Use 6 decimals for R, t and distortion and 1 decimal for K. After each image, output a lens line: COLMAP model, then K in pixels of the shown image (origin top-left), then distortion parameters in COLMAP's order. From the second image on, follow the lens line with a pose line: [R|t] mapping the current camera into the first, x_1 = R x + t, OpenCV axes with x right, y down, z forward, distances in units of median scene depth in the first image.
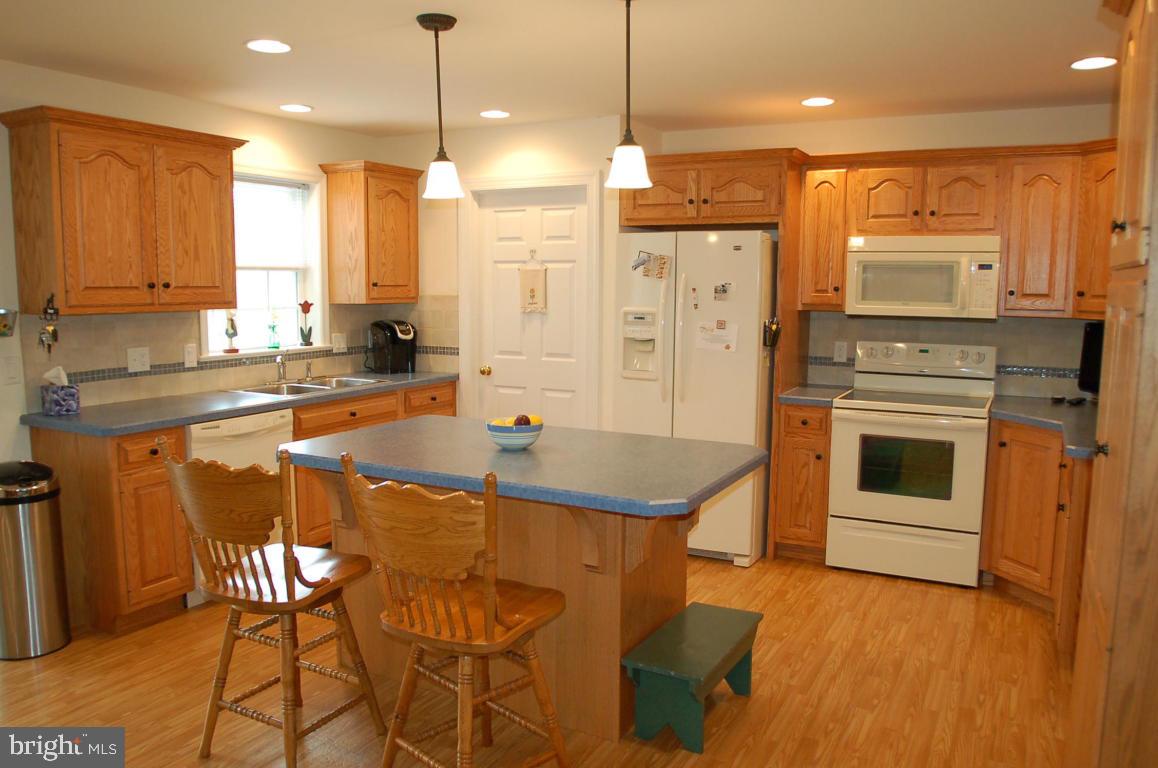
lens RADIAL K [[856.9, 0, 585.4], [0, 856.9, 390.0], [0, 0, 1]] dist [-0.098400, 0.049866]
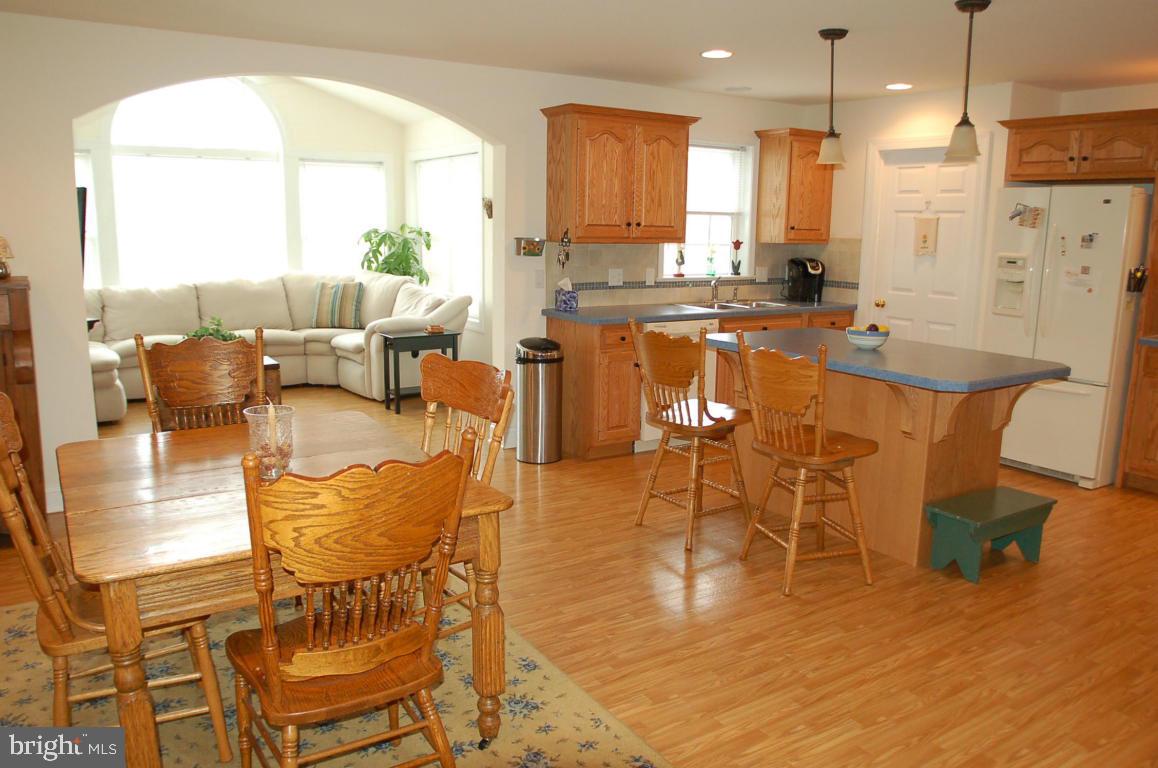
lens RADIAL K [[856.9, 0, 588.1], [0, 856.9, 388.1], [0, 0, 1]] dist [-0.098400, 0.049866]
pose [[0.873536, 0.098975, -0.476590, 0.131238], [-0.070706, 0.994526, 0.076939, 0.042069], [0.481596, -0.033511, 0.875752, -0.292679]]
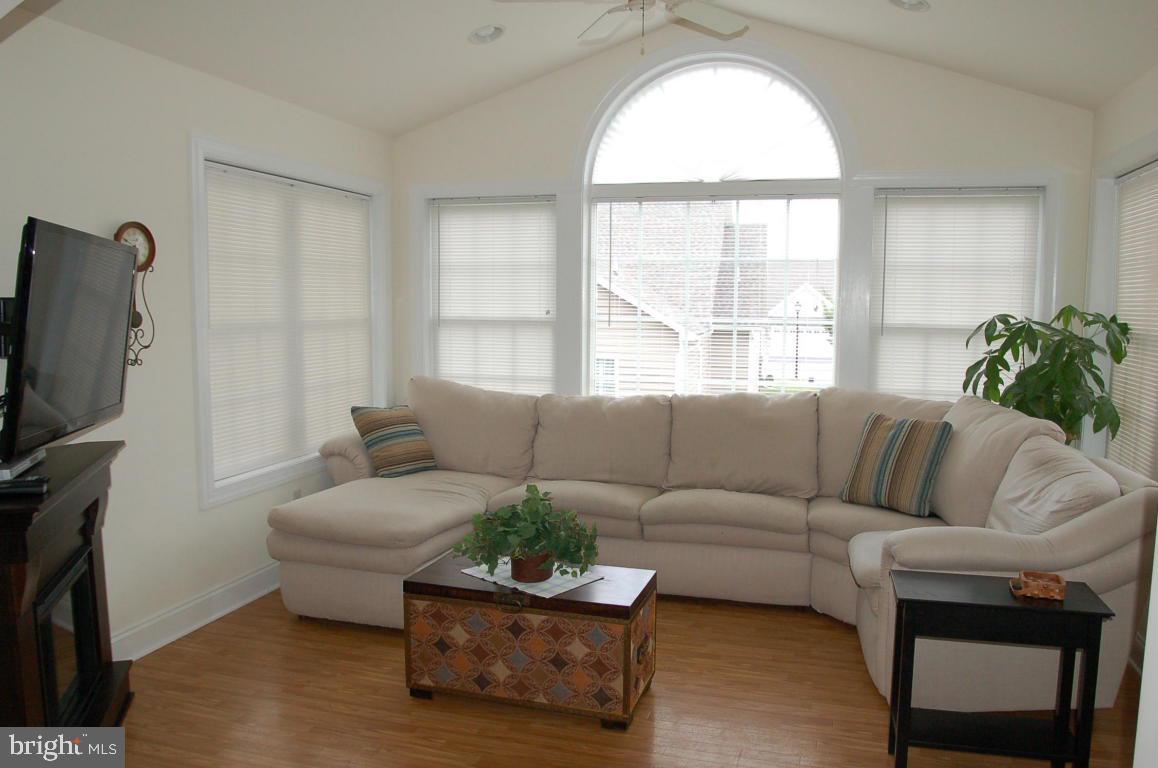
lens RADIAL K [[856.9, 0, 579.1], [0, 856.9, 384.8], [0, 0, 1]] dist [-0.098400, 0.049866]
pose [[0.181754, 0.092739, -0.978961, -0.411772], [-0.125469, 0.989593, 0.070452, -0.066907], [0.975307, 0.110024, 0.191498, 0.558513]]
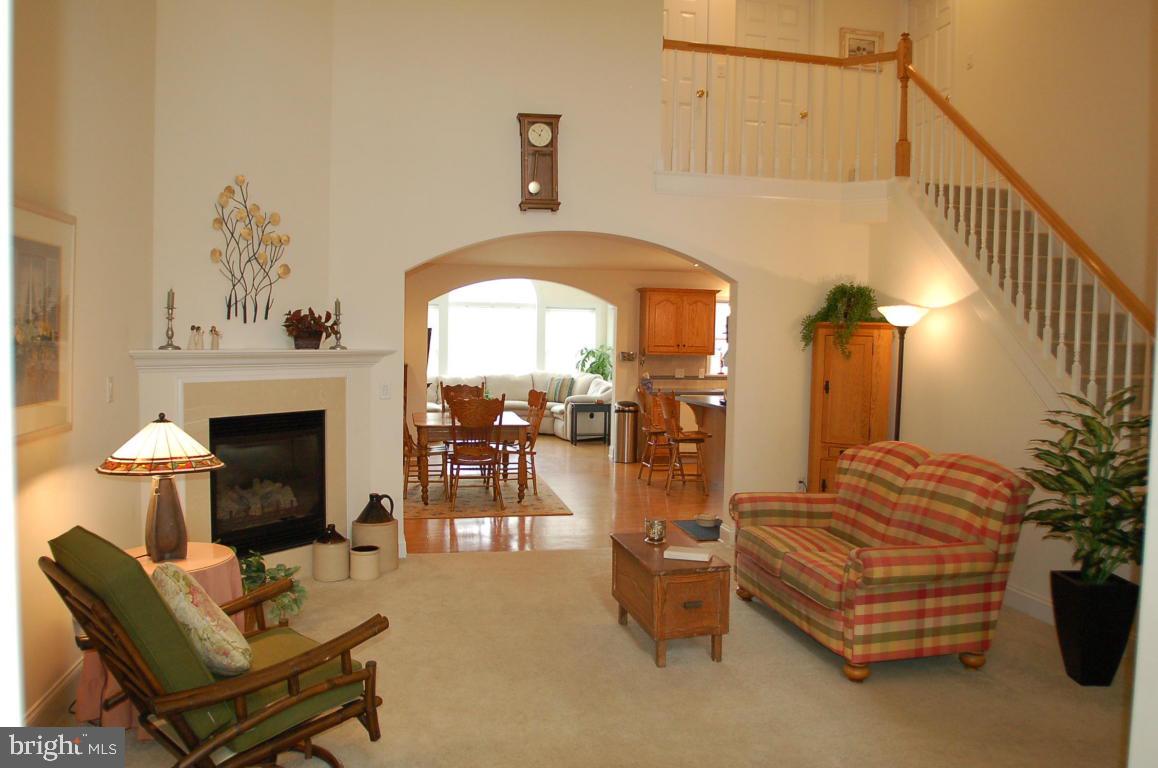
lens RADIAL K [[856.9, 0, 582.0], [0, 856.9, 381.0], [0, 0, 1]] dist [-0.098400, 0.049866]
pose [[0.634747, 0.041078, -0.771627, 1.370886], [-0.108466, 0.993436, -0.036339, 0.121232], [0.765069, 0.106762, 0.635036, -0.966527]]
